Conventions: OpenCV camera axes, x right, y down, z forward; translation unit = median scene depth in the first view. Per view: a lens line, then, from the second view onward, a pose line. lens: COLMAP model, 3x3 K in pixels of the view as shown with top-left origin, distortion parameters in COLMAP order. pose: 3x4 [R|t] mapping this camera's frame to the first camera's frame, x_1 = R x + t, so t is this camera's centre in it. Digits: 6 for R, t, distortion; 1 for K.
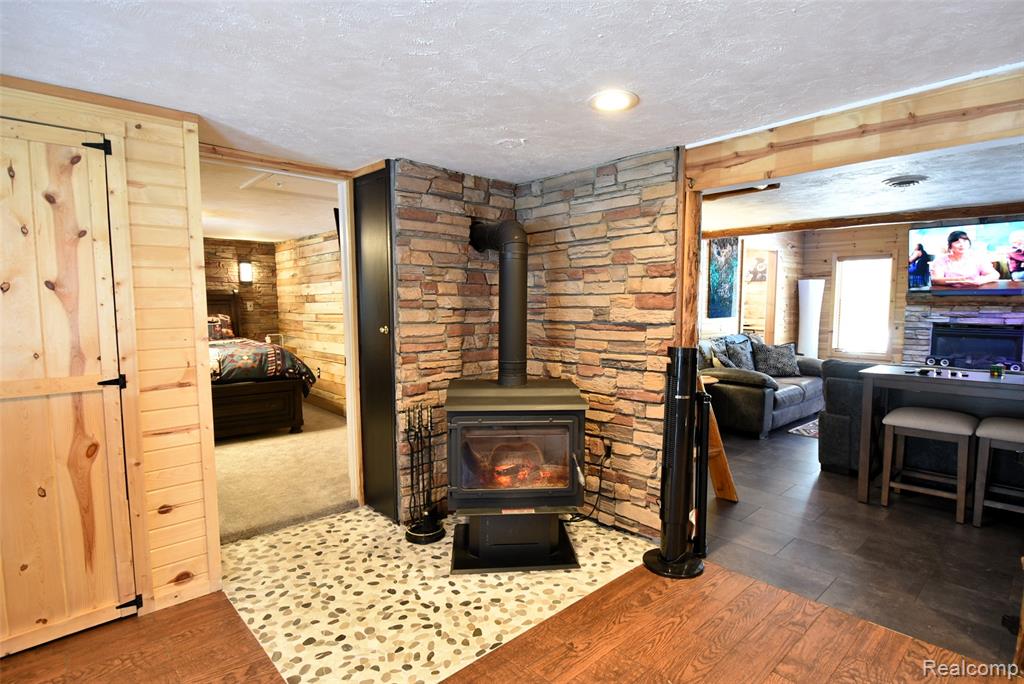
lens RADIAL K [[523.0, 0, 526.8], [0, 523.0, 348.5], [0, 0, 1]] dist [0.005714, -0.012296]
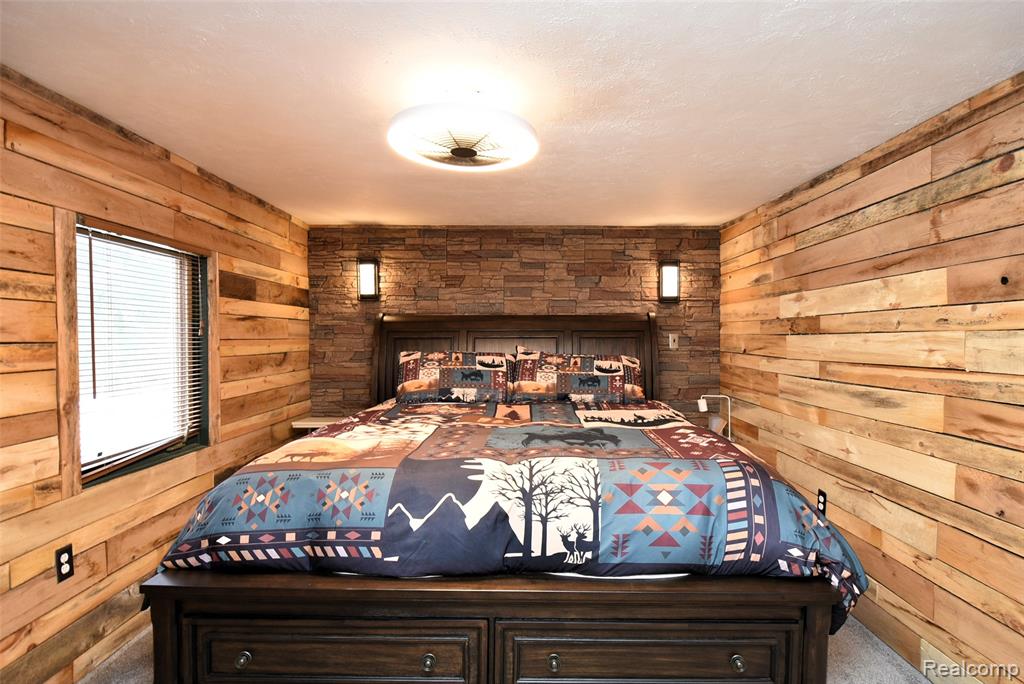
lens RADIAL K [[523.0, 0, 526.8], [0, 523.0, 348.5], [0, 0, 1]] dist [0.005714, -0.012296]
pose [[0.735447, 0.018034, -0.677343, -0.281207], [-0.059644, 0.997488, -0.038202, -0.044704], [0.674953, 0.068495, 0.734675, 0.512371]]
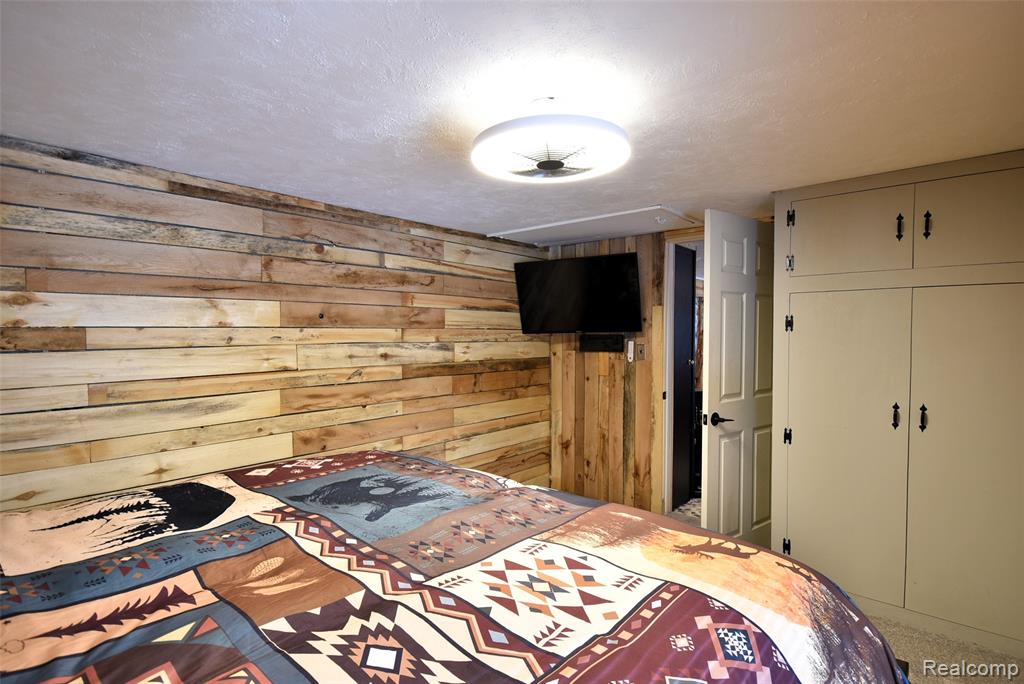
lens RADIAL K [[523.0, 0, 526.8], [0, 523.0, 348.5], [0, 0, 1]] dist [0.005714, -0.012296]
pose [[-0.117972, -0.027935, 0.992624, -0.741000], [0.086262, 0.995537, 0.038269, -0.074810], [-0.989263, 0.090140, -0.115036, 0.728721]]
